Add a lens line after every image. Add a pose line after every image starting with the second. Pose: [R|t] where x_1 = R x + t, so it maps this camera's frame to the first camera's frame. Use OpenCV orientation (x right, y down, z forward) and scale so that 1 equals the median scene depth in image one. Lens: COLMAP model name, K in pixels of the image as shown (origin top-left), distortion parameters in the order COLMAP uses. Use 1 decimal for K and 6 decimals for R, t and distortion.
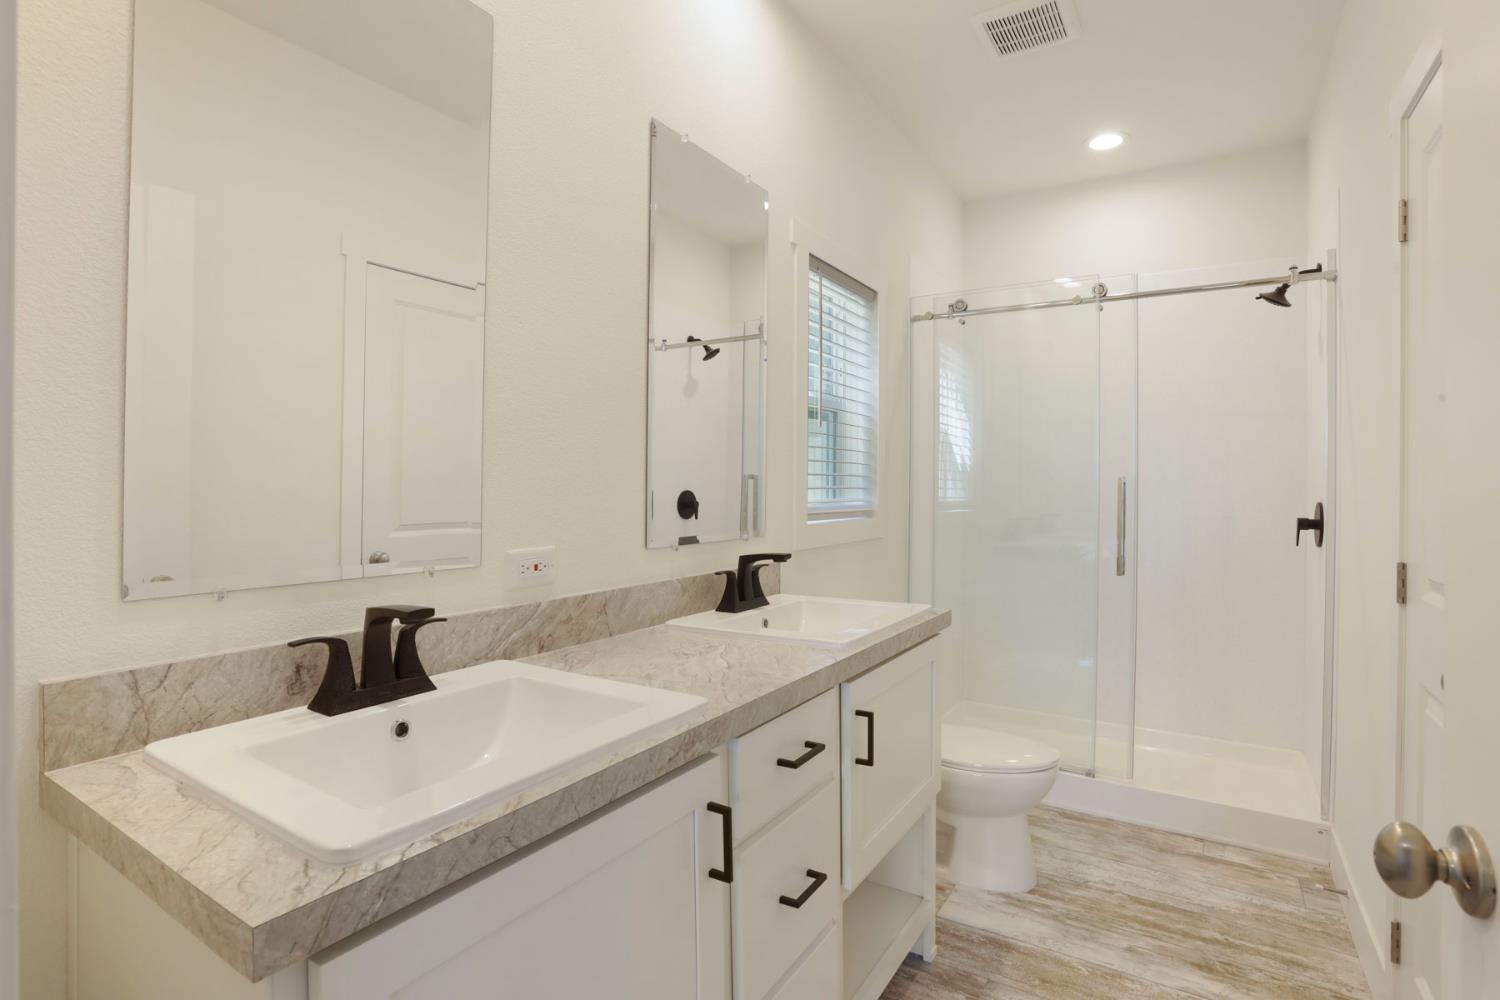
lens RADIAL K [[741.7, 0, 732.5], [0, 741.7, 482.8], [0, 0, 1]] dist [-0.076529, 0.032917]
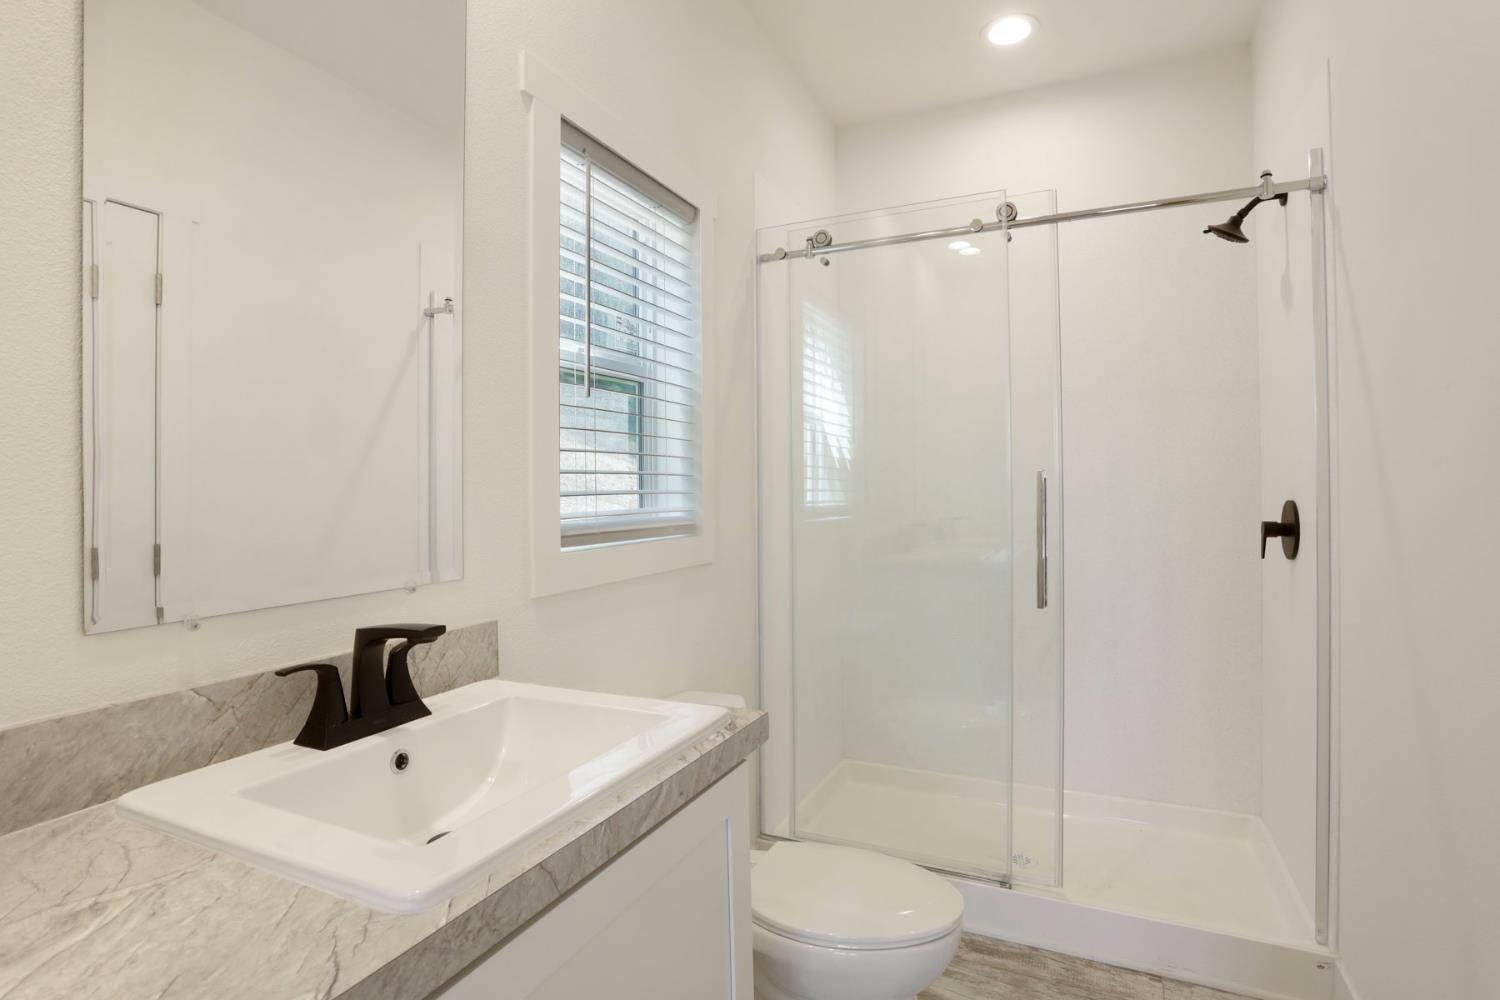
lens RADIAL K [[737.2, 0, 744.7], [0, 737.2, 482.3], [0, 0, 1]] dist [-0.075184, 0.035079]
pose [[0.991074, -0.015687, 0.132385, 0.147214], [0.016265, 0.999862, -0.003286, 0.001372], [-0.132315, 0.005410, 0.991193, 0.319823]]
